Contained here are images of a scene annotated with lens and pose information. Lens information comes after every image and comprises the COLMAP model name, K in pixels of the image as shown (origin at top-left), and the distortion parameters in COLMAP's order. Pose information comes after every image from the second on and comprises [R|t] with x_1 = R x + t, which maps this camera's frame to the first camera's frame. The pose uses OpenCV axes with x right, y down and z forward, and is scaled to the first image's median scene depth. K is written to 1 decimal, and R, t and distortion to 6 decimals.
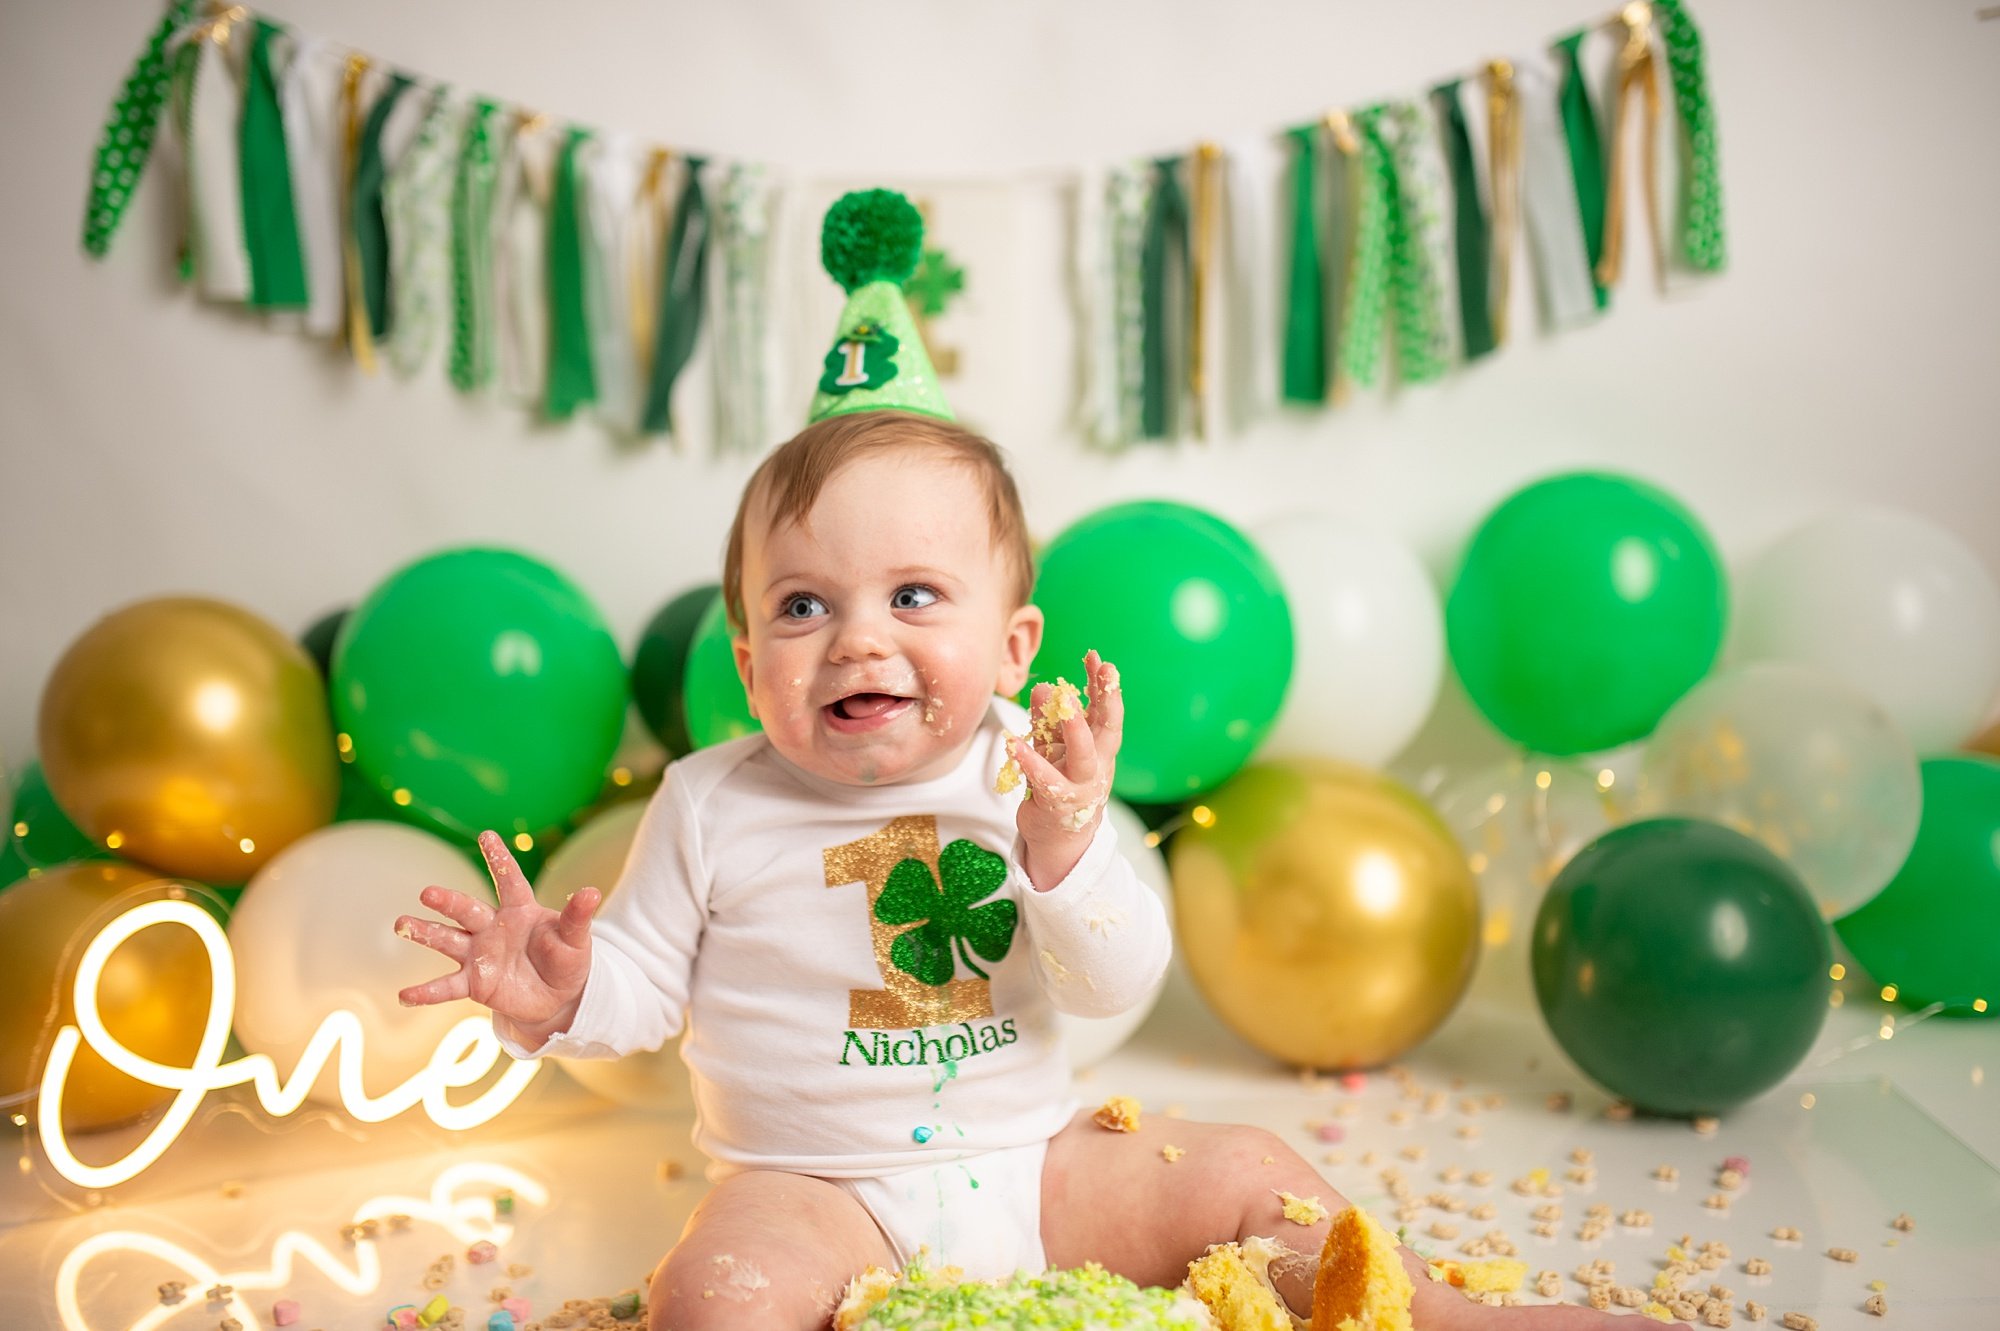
lens RADIAL K [[1885.1, 0, 975.0], [0, 1885.1, 707.2], [0, 0, 1]] dist [-0.029288, 0.000000]
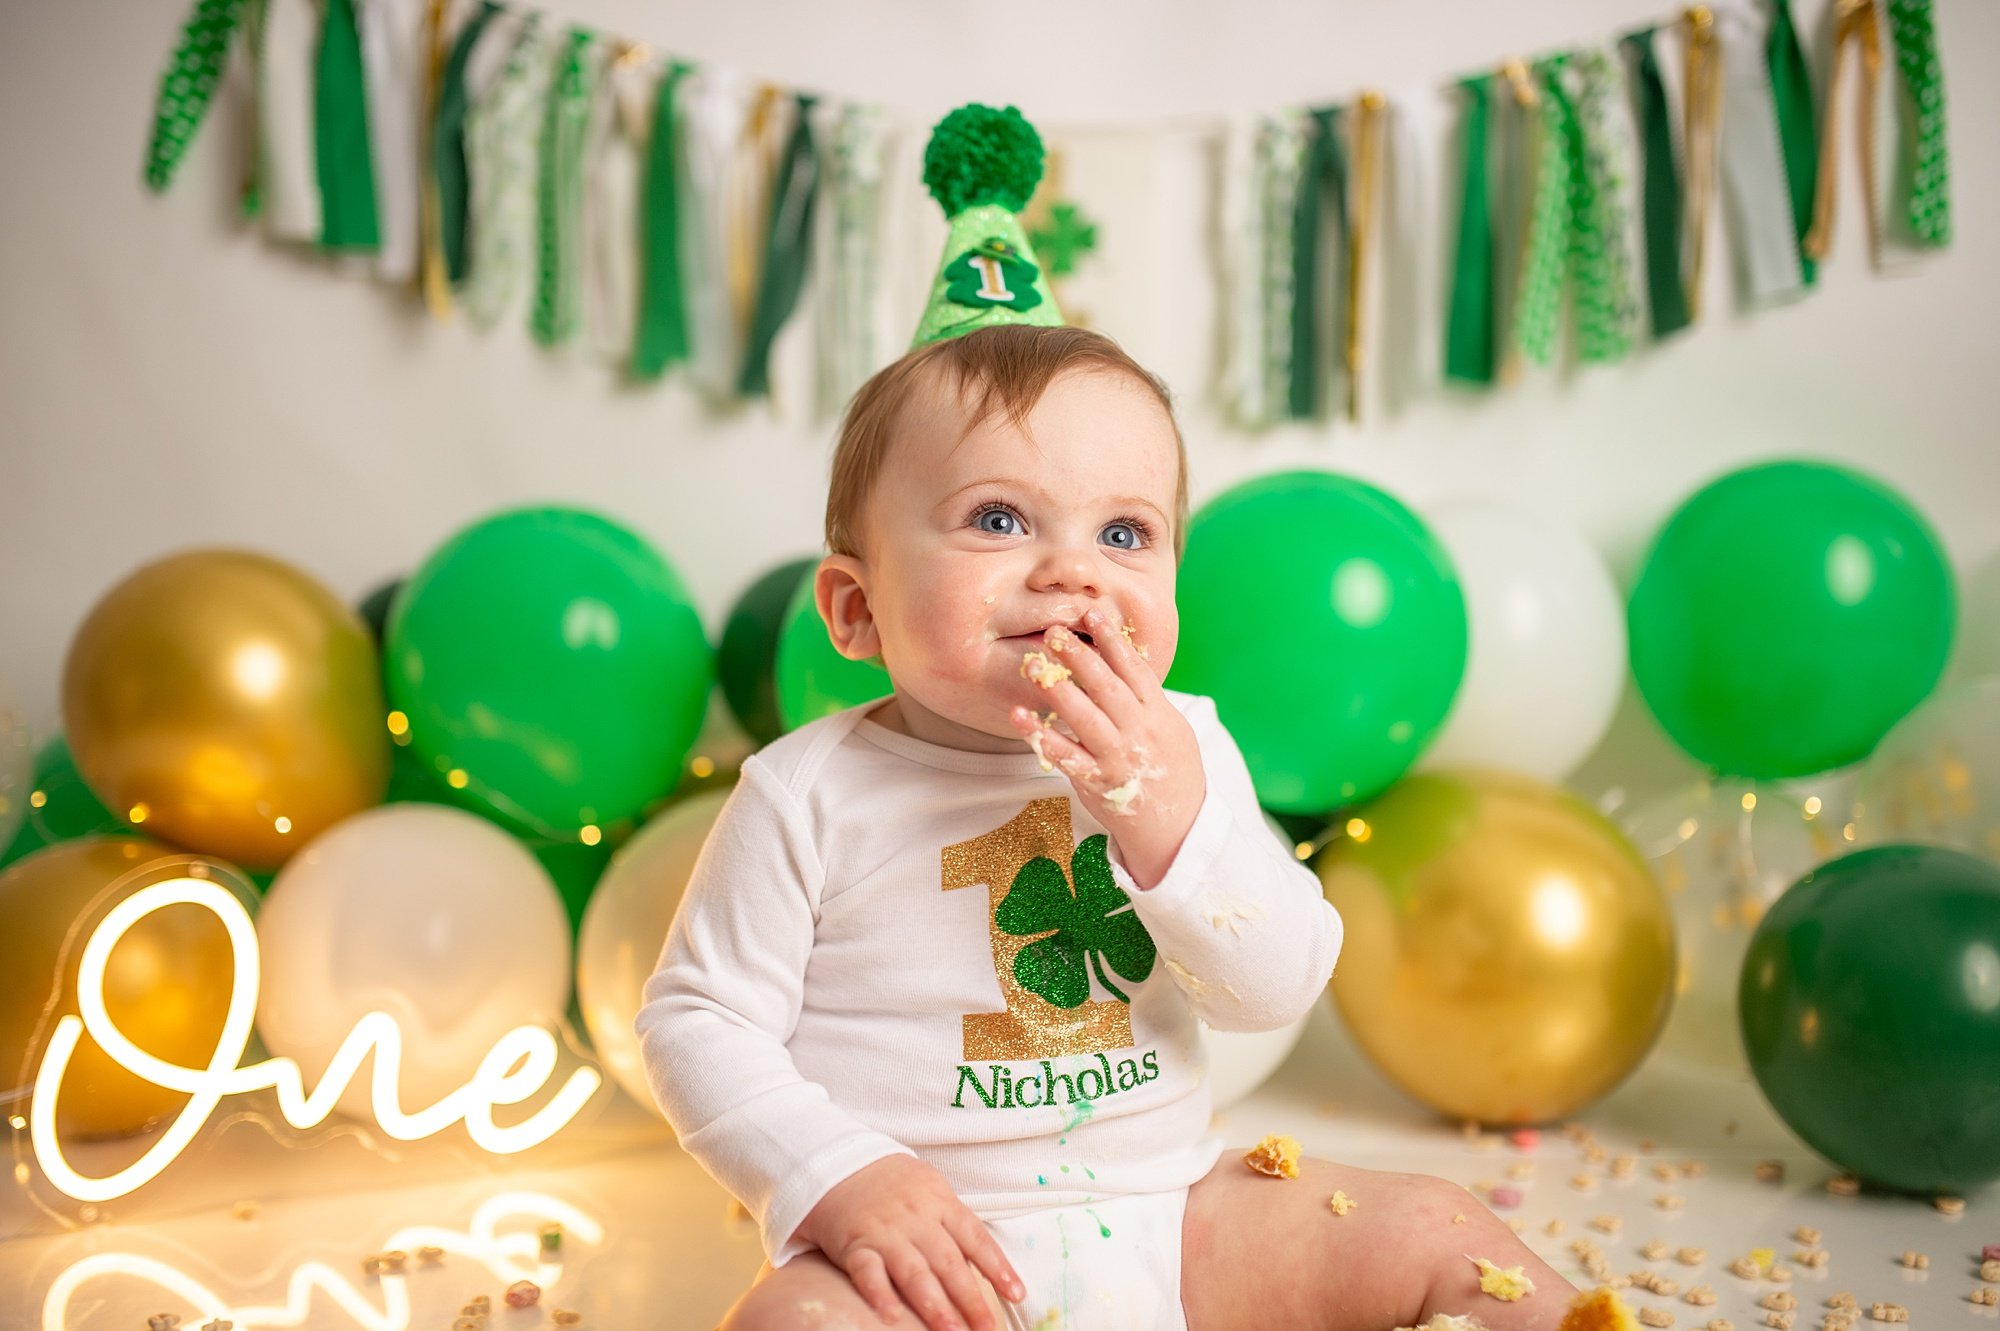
lens RADIAL K [[1885.1, 0, 980.9], [0, 1885.1, 706.9], [0, 0, 1]] dist [-0.029288, 0.000000]
pose [[0.998740, 0.031607, -0.038980, -0.020253], [-0.032687, 0.999090, -0.027382, 0.028189], [0.038080, 0.028622, 0.998865, 0.105932]]
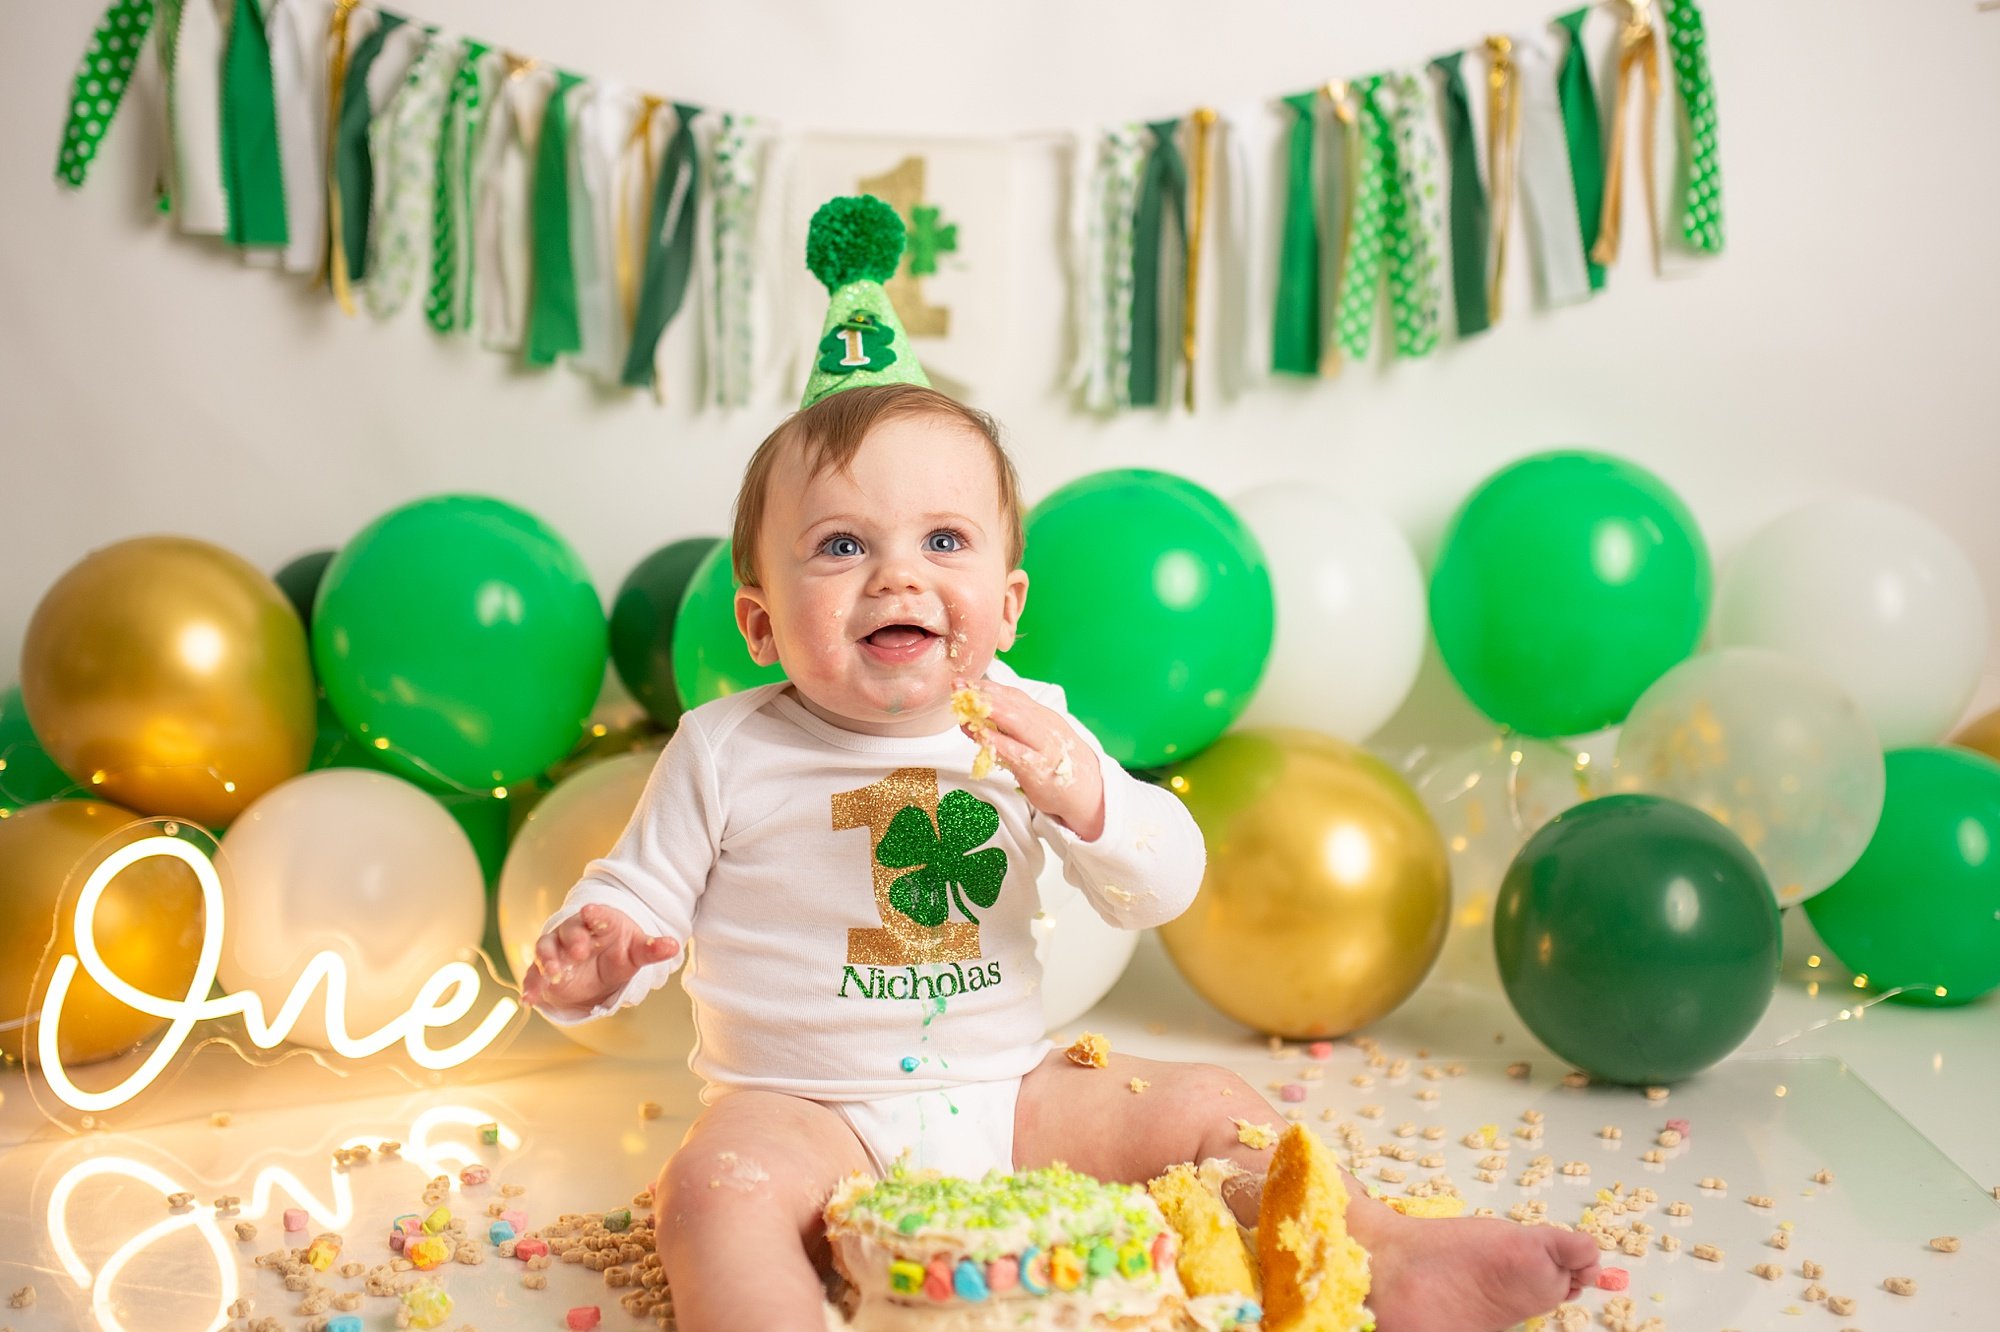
lens RADIAL K [[2265.3, 0, 959.4], [0, 2265.3, 663.3], [0, 0, 1]] dist [-0.036105, 0.000000]
pose [[0.999464, 0.028920, 0.015325, -0.016188], [-0.028785, 0.999545, -0.008981, 0.006721], [-0.015577, 0.008535, 0.999842, -0.198495]]
